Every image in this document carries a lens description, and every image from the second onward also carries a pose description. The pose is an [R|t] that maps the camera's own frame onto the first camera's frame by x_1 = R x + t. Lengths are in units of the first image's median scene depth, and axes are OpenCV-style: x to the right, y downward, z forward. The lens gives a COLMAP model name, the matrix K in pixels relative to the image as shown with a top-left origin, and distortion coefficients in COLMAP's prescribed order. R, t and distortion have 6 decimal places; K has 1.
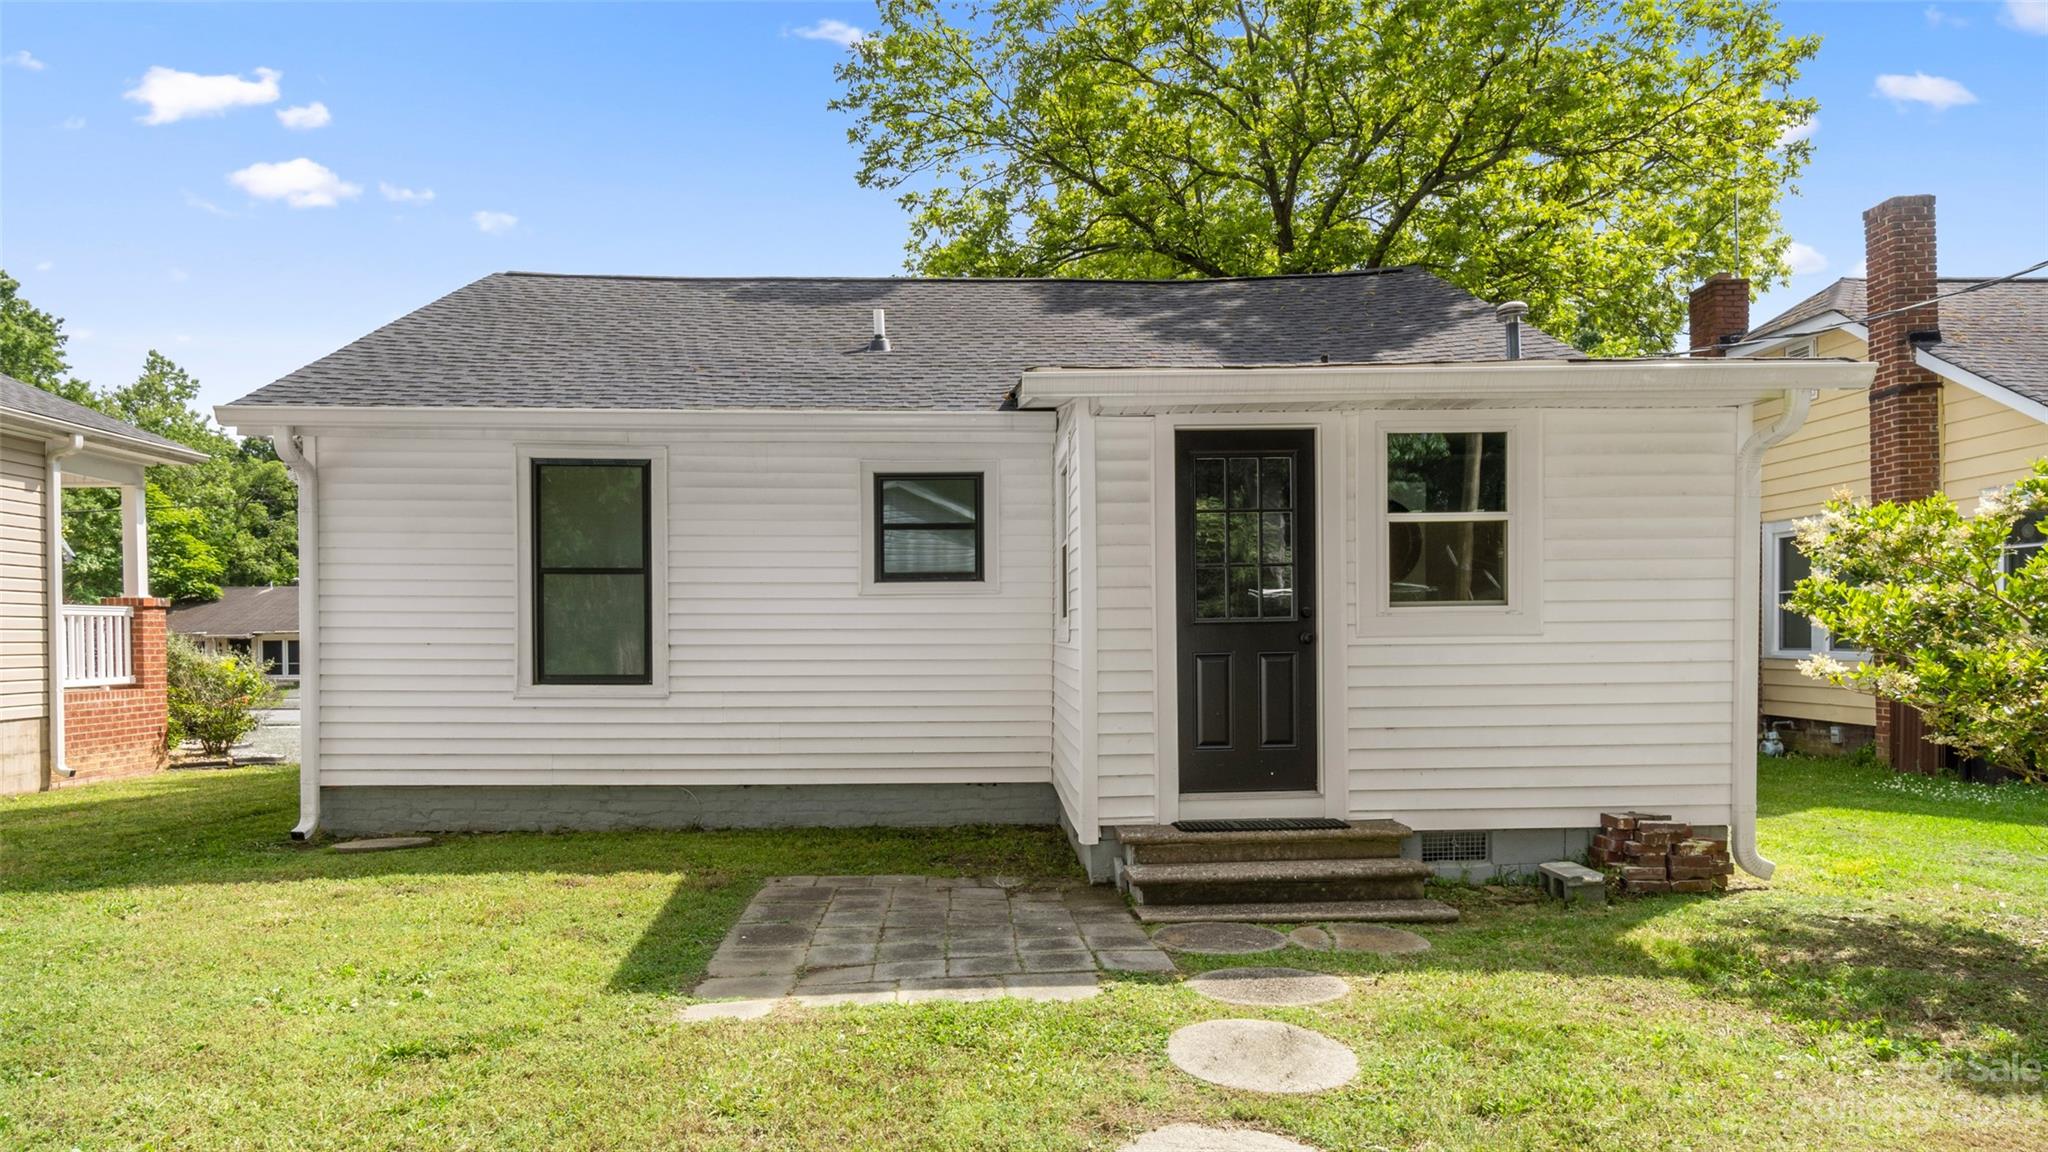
lens RADIAL K [[1210.8, 0, 1022.3], [0, 1210.8, 656.0], [0, 0, 1]] dist [-0.005545, -0.002157]
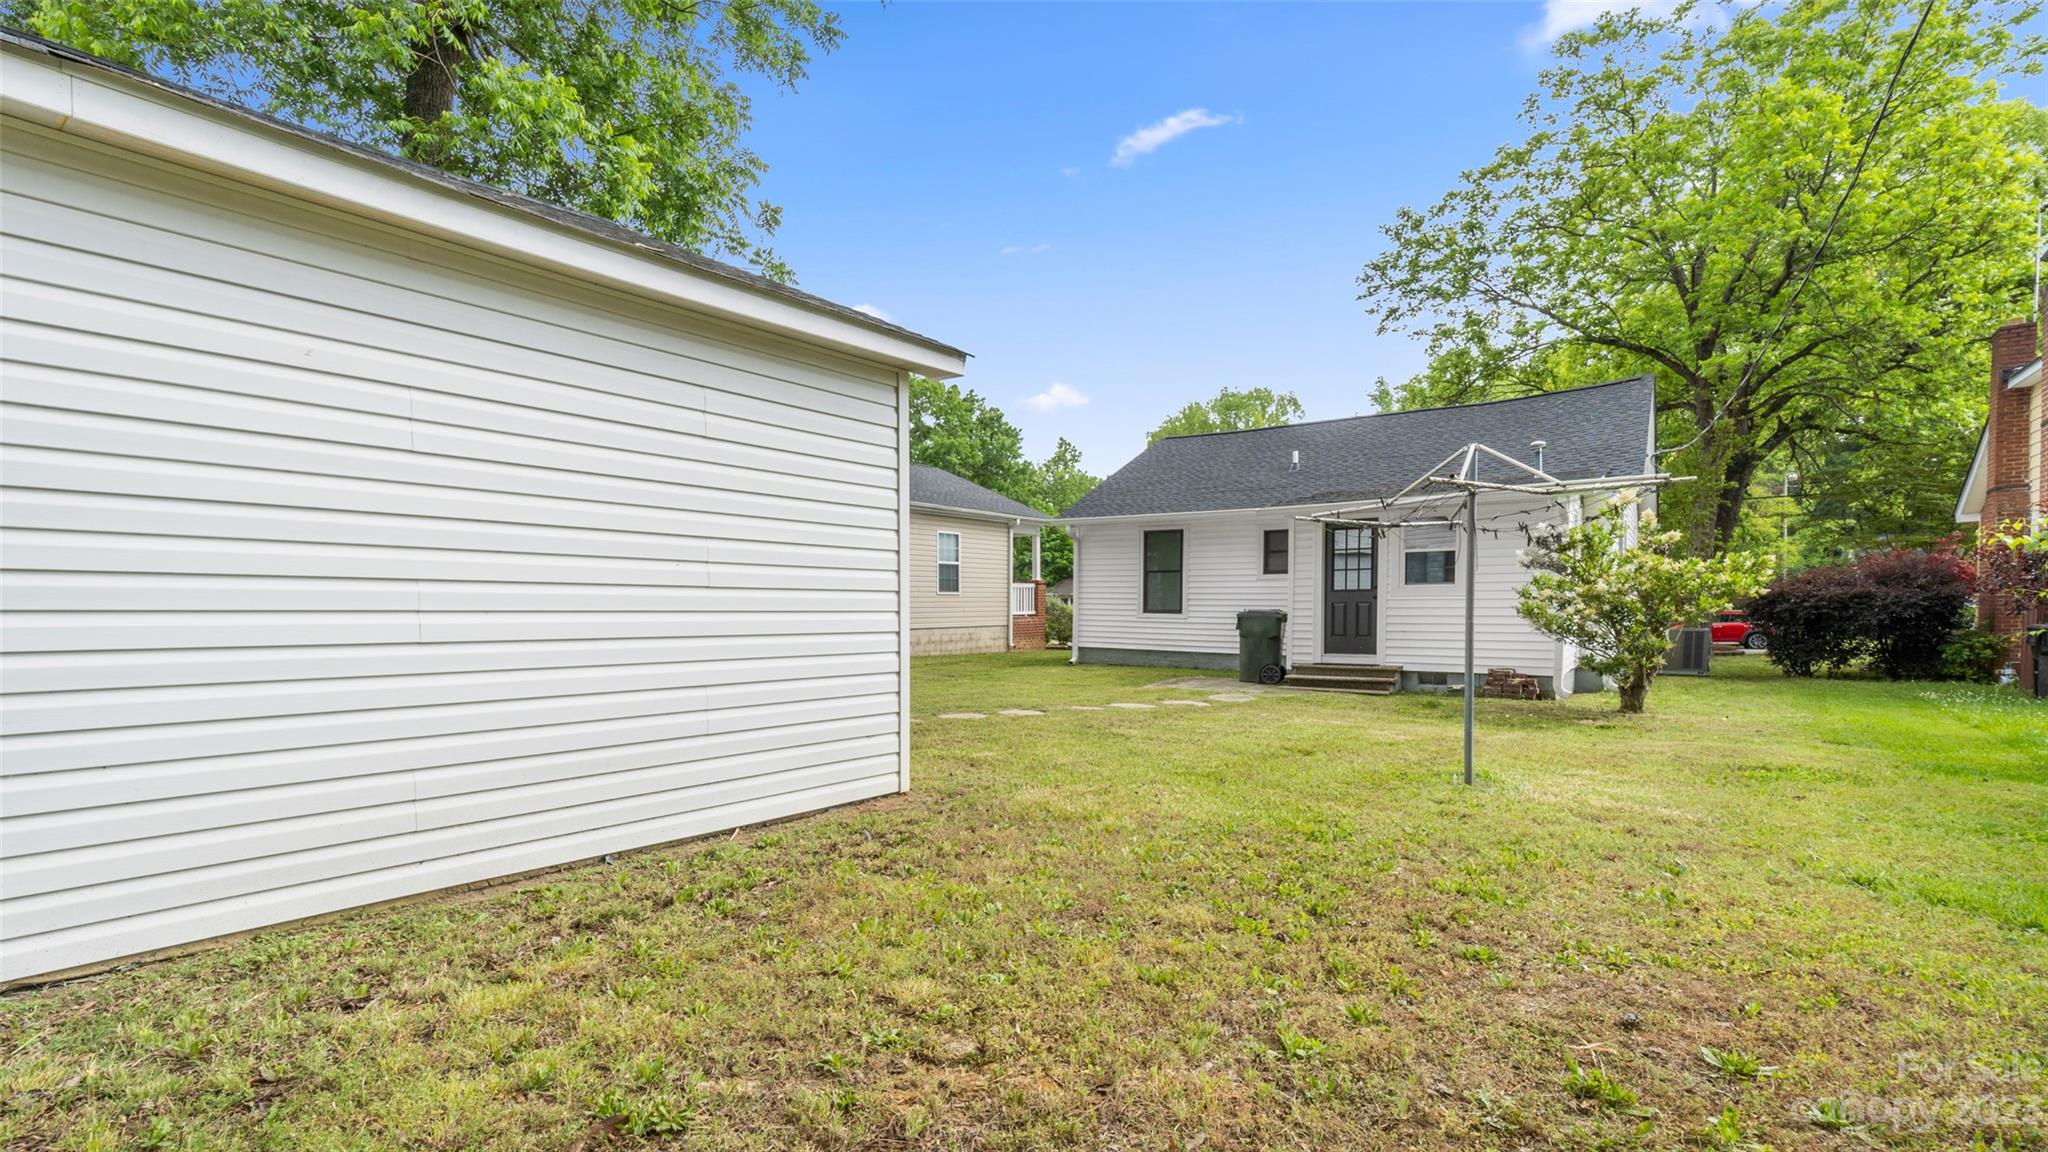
lens RADIAL K [[889.3, 0, 1019.9], [0, 889.3, 566.9], [0, 0, 1]] dist [-0.004197, -0.000296]
pose [[0.780910, -0.018245, -0.624377, 0.454125], [-0.011799, 0.998964, -0.043948, 0.007579], [0.624532, 0.041686, 0.779886, -0.536847]]
